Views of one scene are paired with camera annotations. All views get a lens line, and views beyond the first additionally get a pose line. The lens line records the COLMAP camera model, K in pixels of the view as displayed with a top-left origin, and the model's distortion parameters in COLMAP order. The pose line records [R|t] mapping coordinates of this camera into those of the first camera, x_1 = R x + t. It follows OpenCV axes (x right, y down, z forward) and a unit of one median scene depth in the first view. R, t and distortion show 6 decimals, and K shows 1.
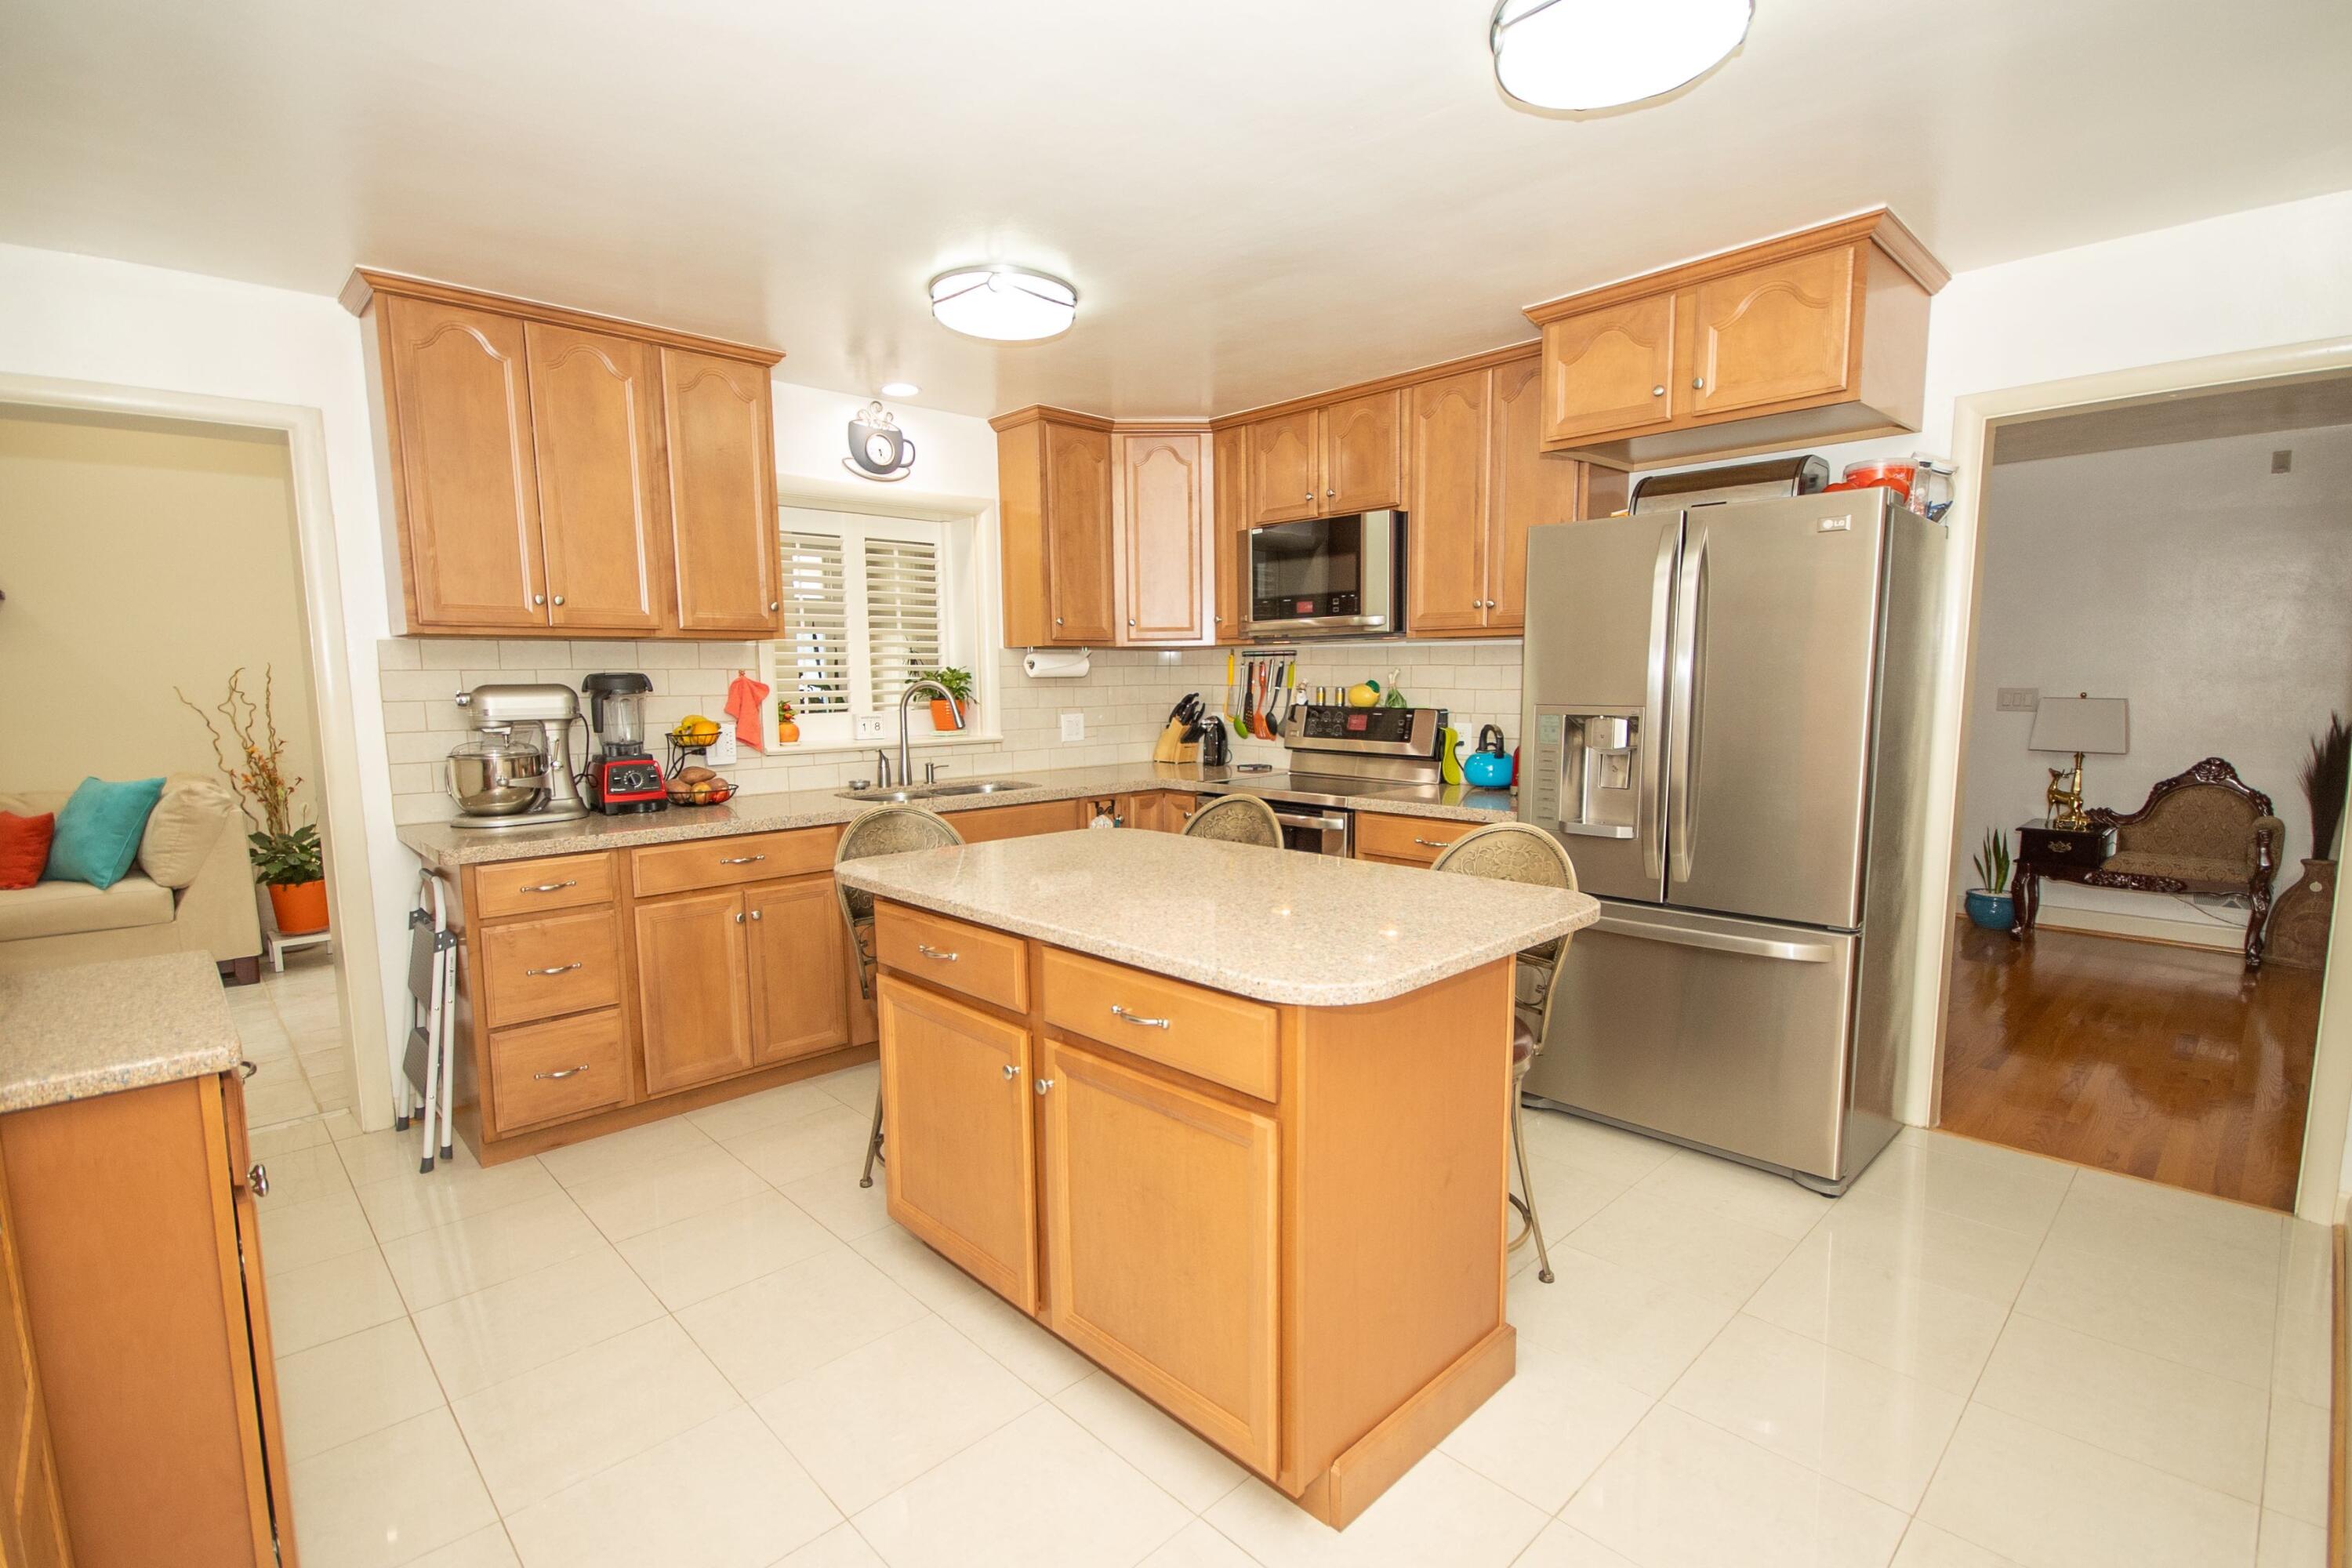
lens RADIAL K [[1091.2, 0, 1190.5], [0, 1091.2, 796.2], [0, 0, 1]] dist [-0.001798, -0.000469]
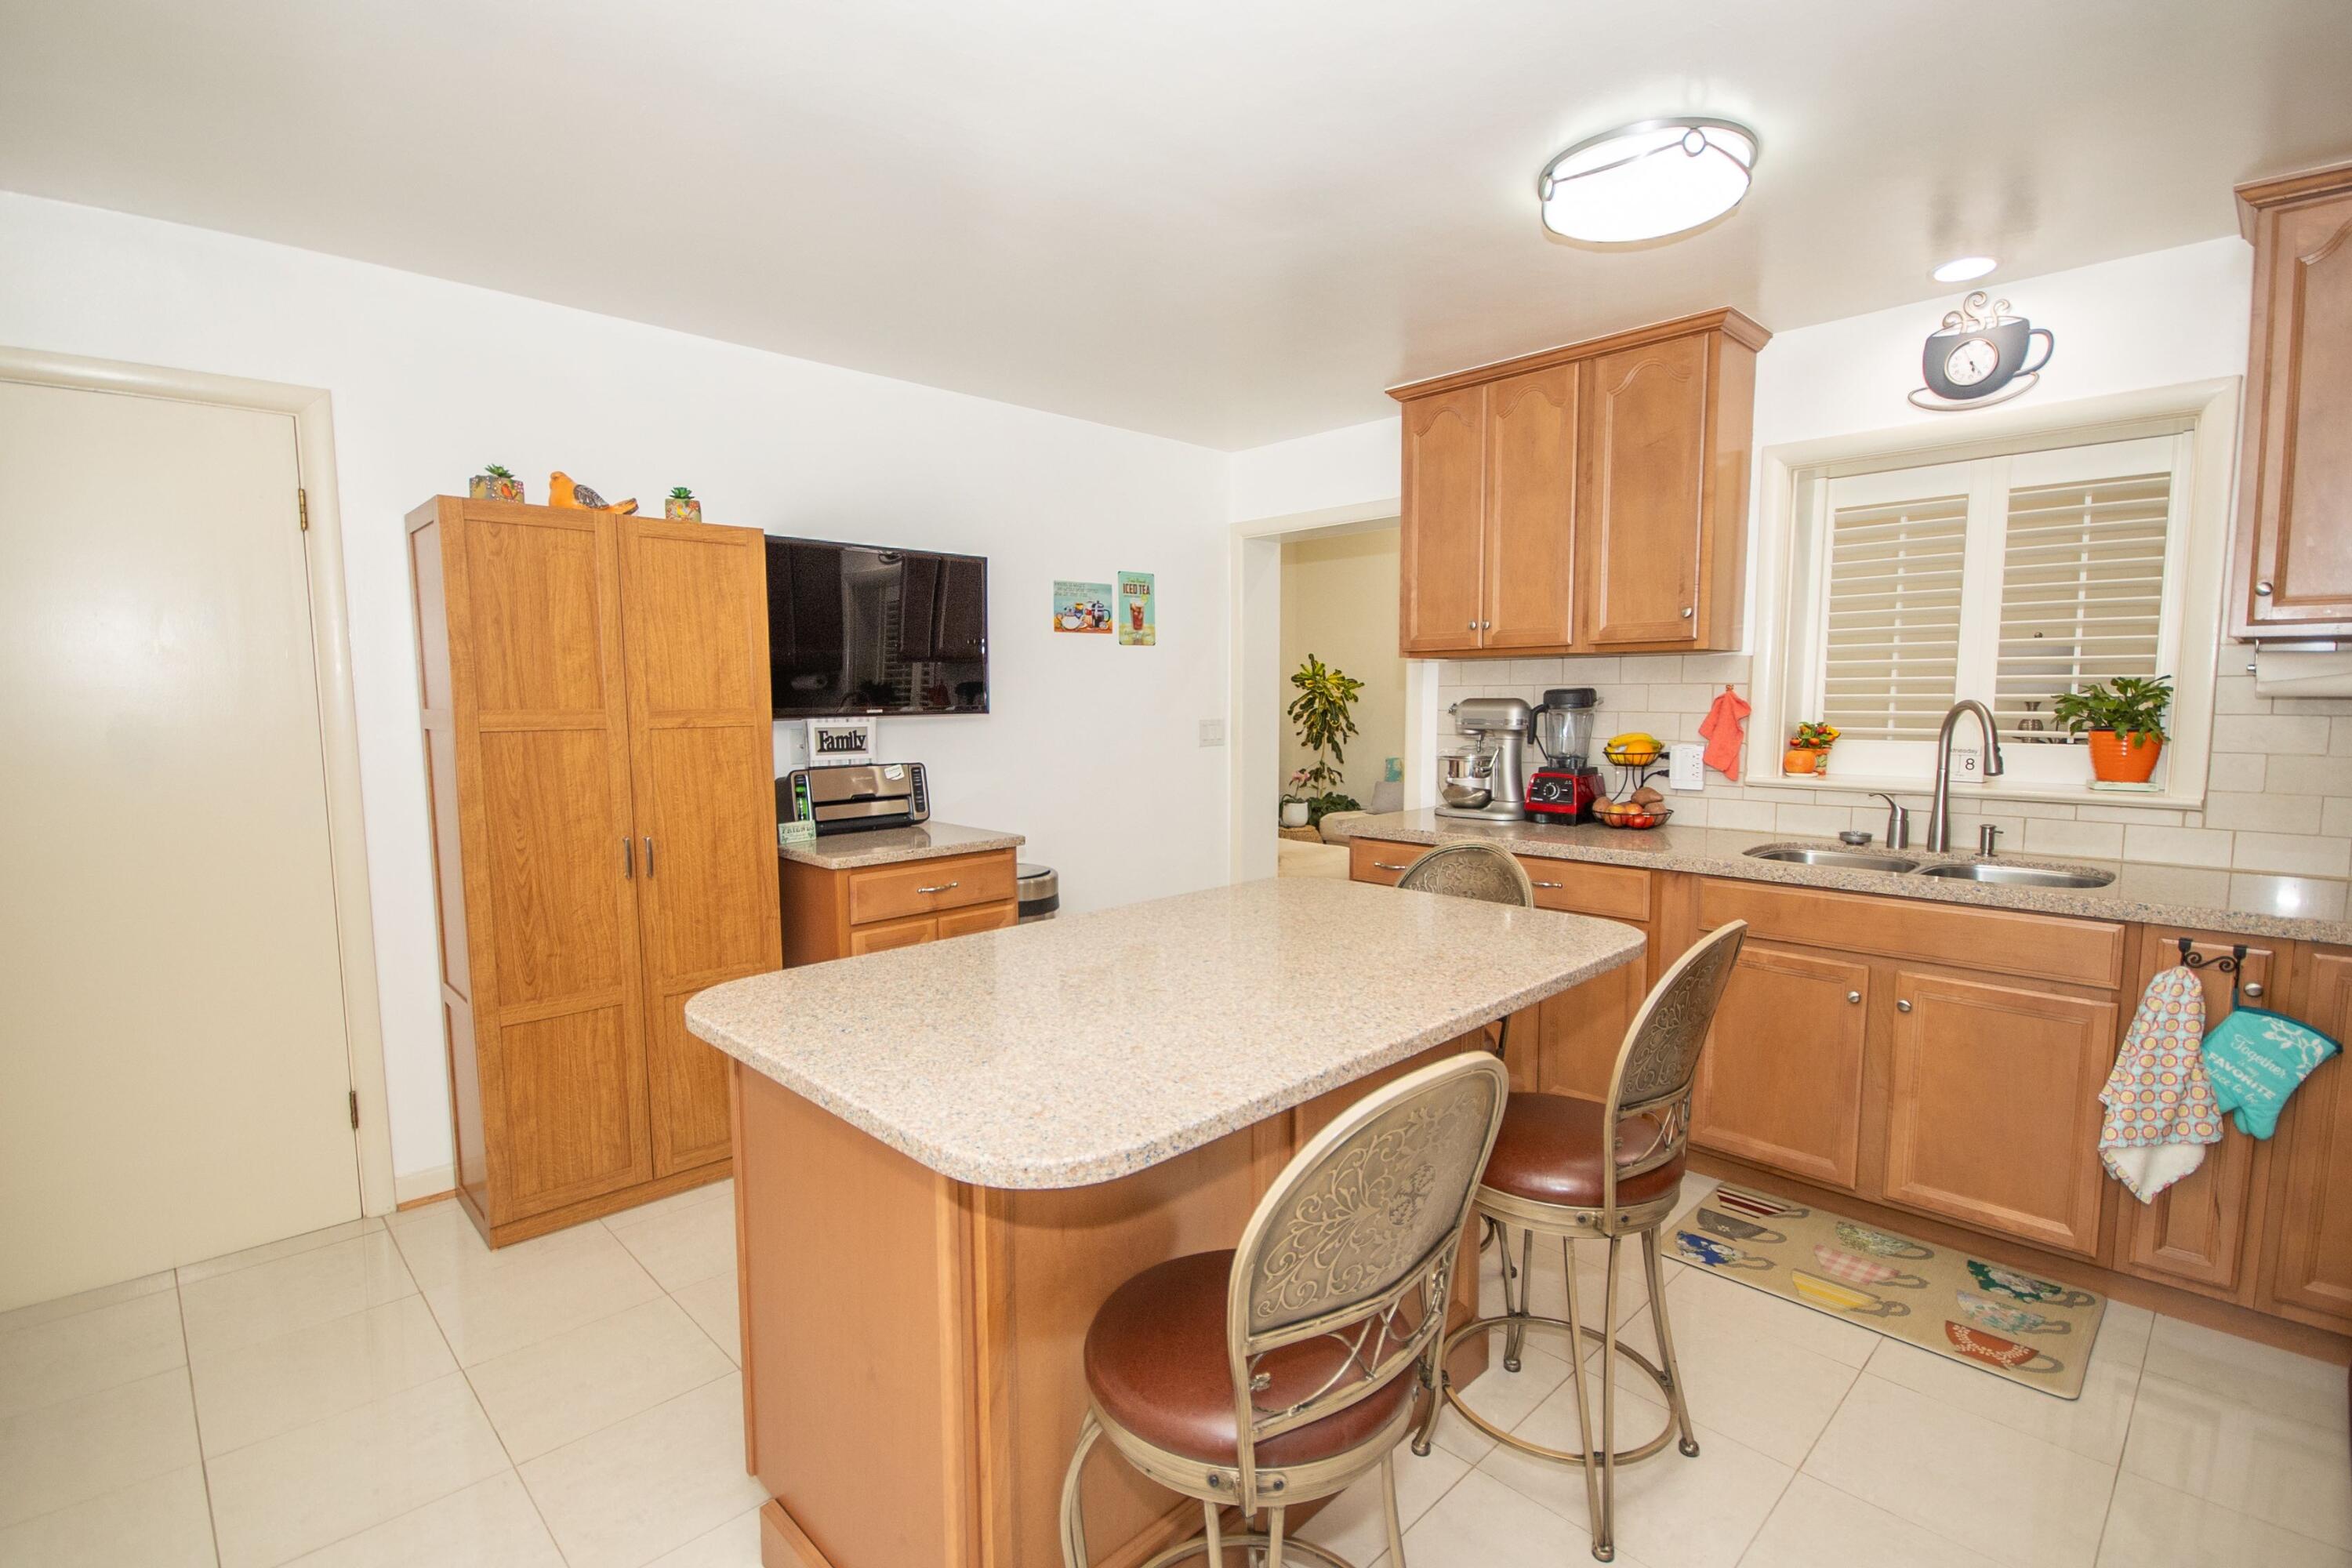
lens RADIAL K [[1091.2, 0, 1188.8], [0, 1091.2, 792.0], [0, 0, 1]] dist [-0.001798, -0.000469]
pose [[0.008700, 0.093684, -0.995564, 0.449151], [-0.110785, 0.989563, 0.092151, -0.063072], [0.993806, 0.109492, 0.018988, 0.566070]]
